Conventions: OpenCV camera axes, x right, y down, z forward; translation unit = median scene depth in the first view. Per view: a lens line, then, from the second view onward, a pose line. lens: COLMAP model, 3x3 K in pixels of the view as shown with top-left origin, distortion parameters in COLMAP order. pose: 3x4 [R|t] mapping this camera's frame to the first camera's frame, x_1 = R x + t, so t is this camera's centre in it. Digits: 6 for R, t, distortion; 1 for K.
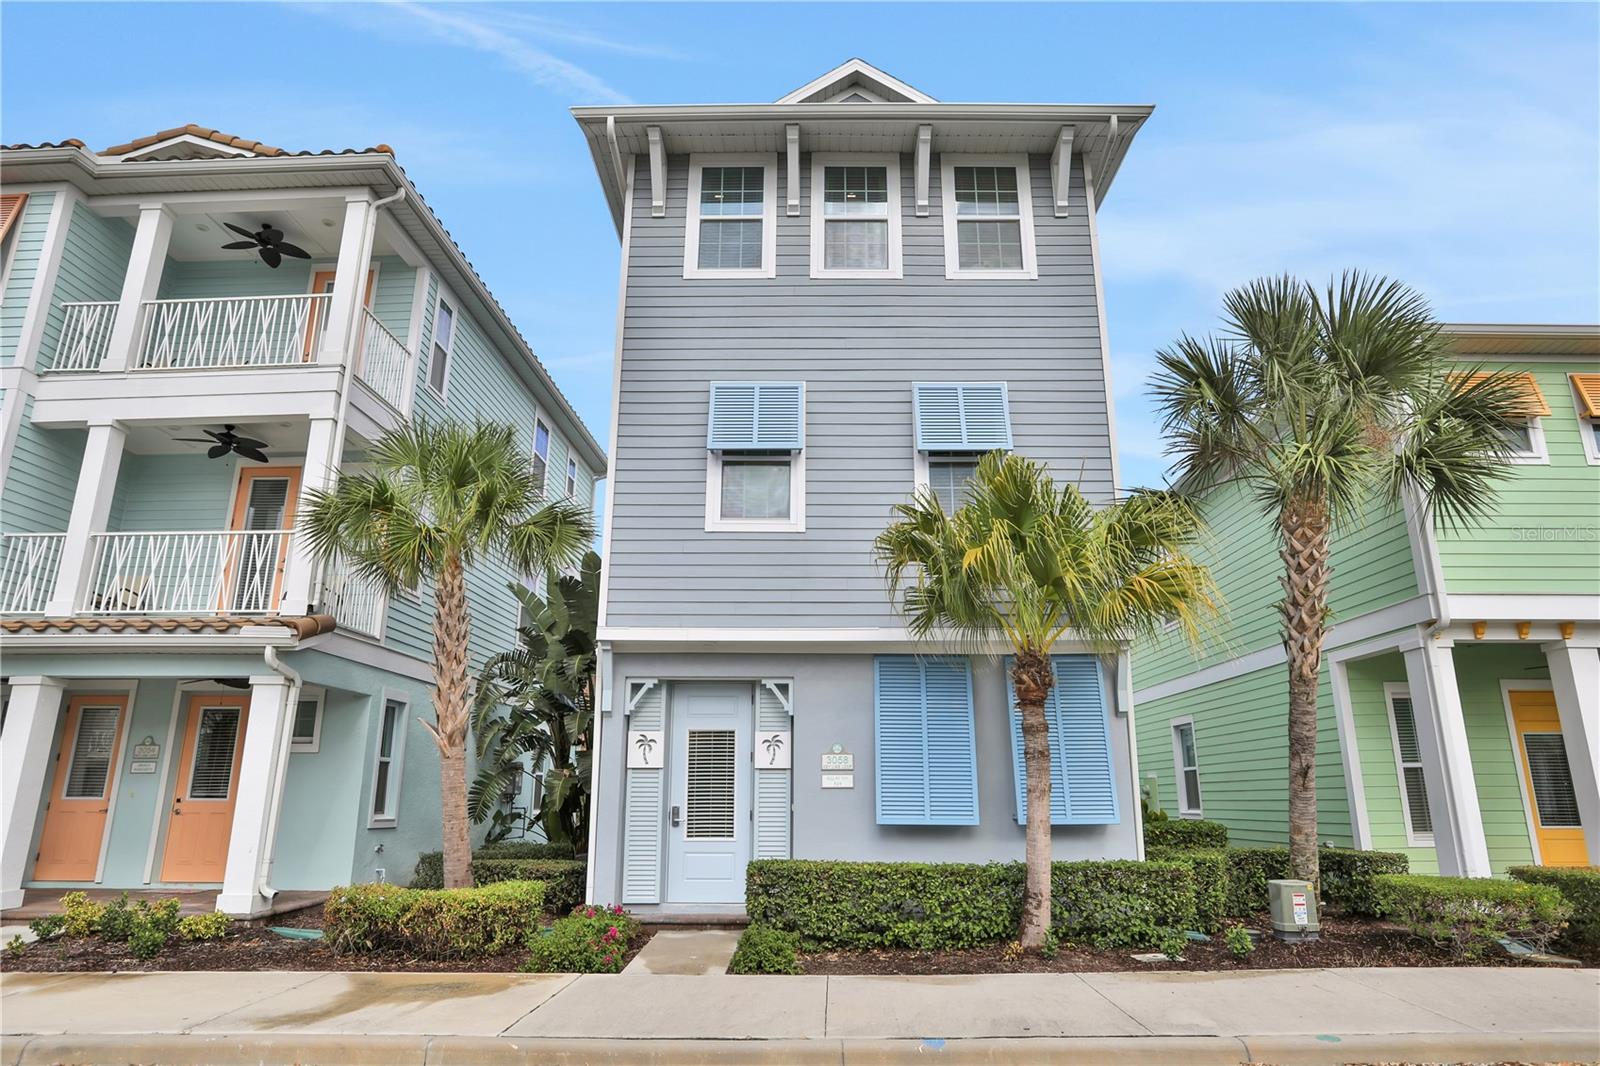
lens RADIAL K [[981.4, 0, 793.4], [0, 981.4, 529.1], [0, 0, 1]] dist [-0.057908, 0.051182]
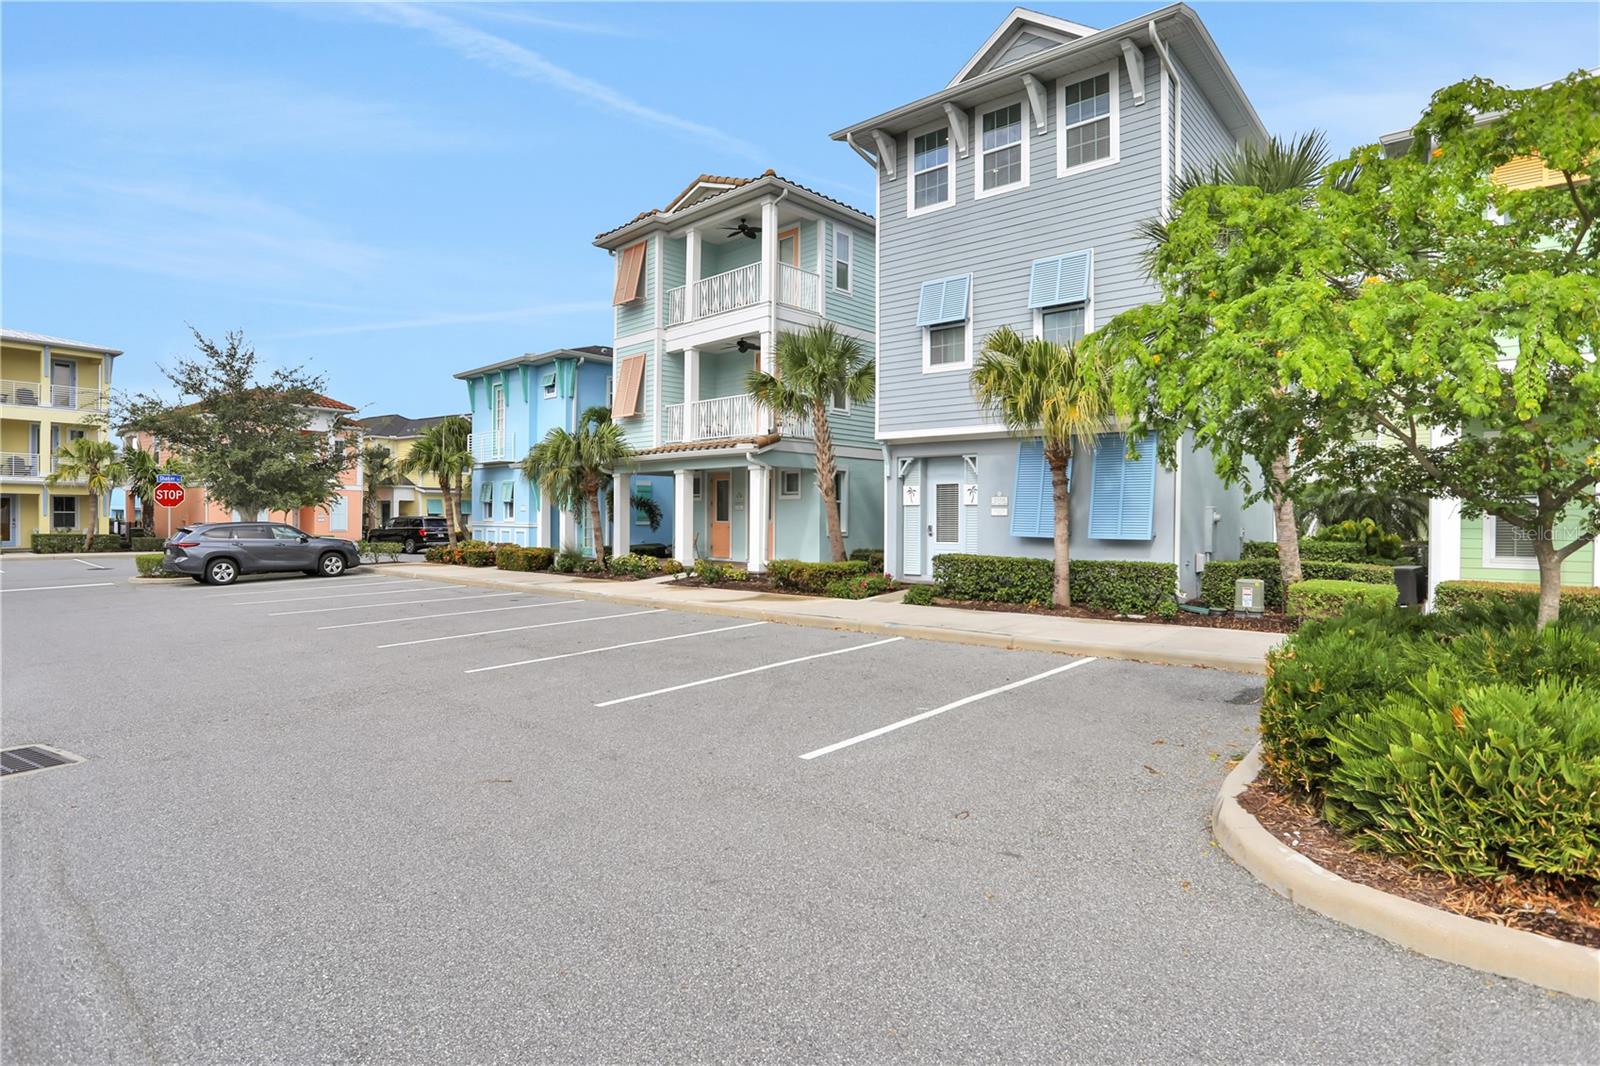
lens RADIAL K [[823.1, 0, 806.0], [0, 823.1, 511.9], [0, 0, 1]] dist [-0.000614, 0.000090]
pose [[0.768833, -0.002000, -0.639447, 0.691912], [0.168781, 0.965167, 0.199914, -0.090246], [0.616773, -0.261627, 0.742389, -0.290042]]
